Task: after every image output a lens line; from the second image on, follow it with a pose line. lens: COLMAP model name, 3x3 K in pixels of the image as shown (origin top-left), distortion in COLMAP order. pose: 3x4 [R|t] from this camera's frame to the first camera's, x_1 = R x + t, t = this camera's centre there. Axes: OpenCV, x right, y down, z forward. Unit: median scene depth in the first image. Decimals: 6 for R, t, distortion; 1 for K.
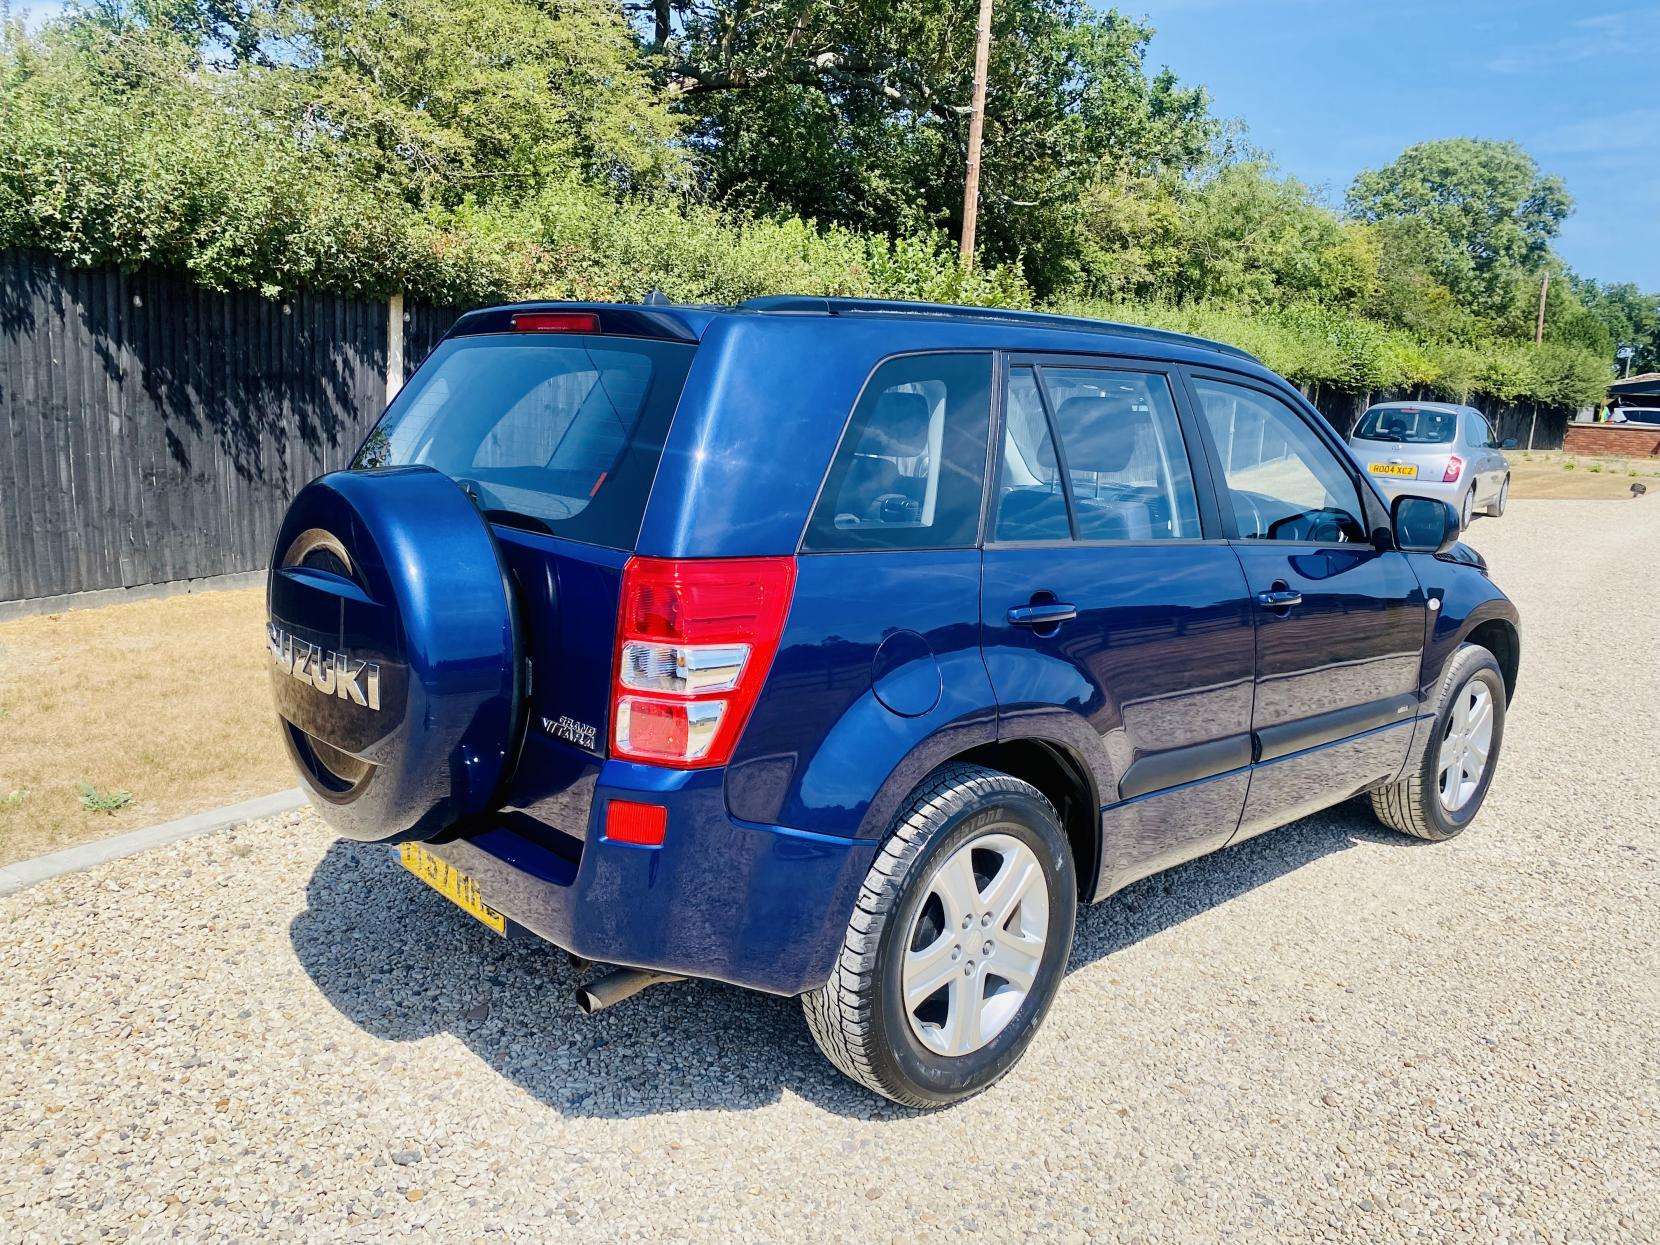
lens RADIAL K [[1210.4, 0, 836.4], [0, 1210.4, 615.8], [0, 0, 1]] dist [0.017129, -0.012460]
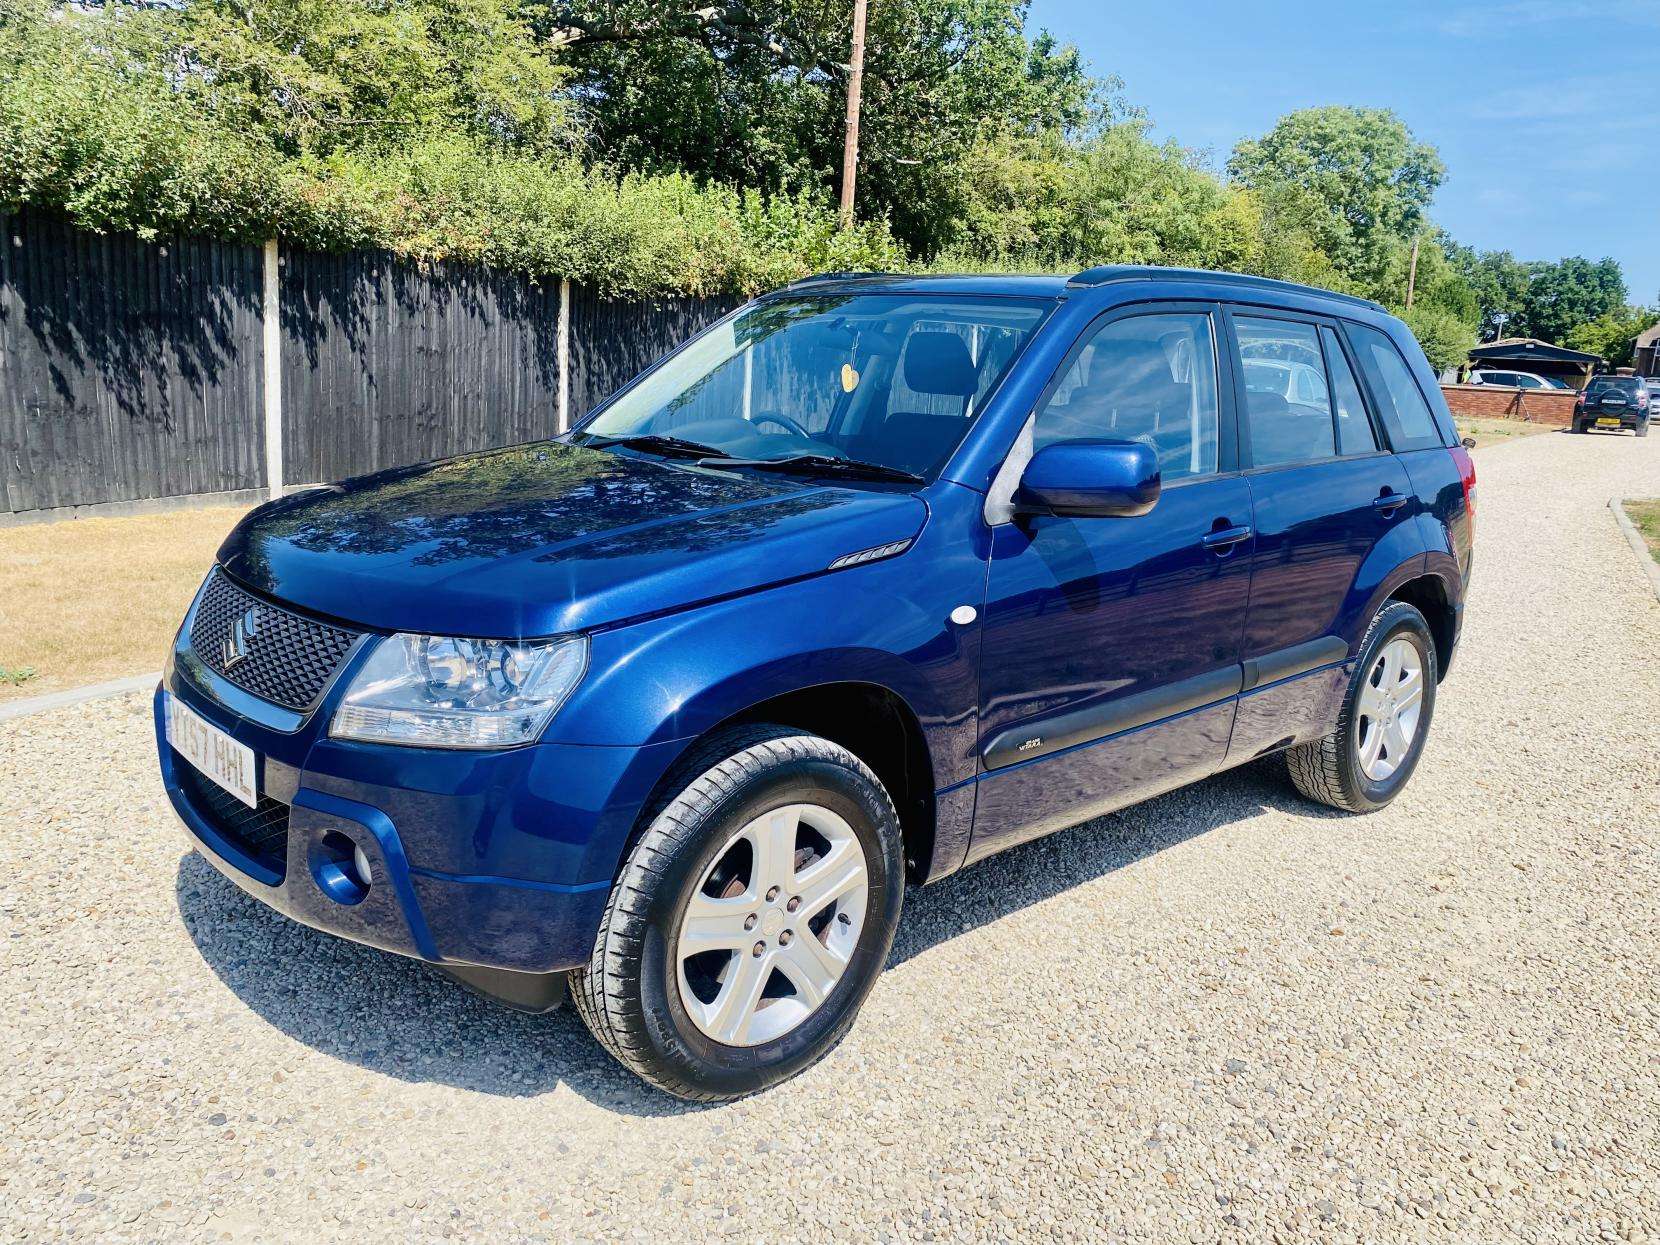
lens RADIAL K [[1201.6, 0, 829.7], [0, 1201.6, 627.8], [0, 0, 1]] dist [0.017981, -0.014689]
pose [[0.997374, -0.007564, 0.072027, 0.052010], [0.004384, 0.999013, 0.044213, 0.033396], [-0.072290, -0.043781, 0.996422, -0.112775]]
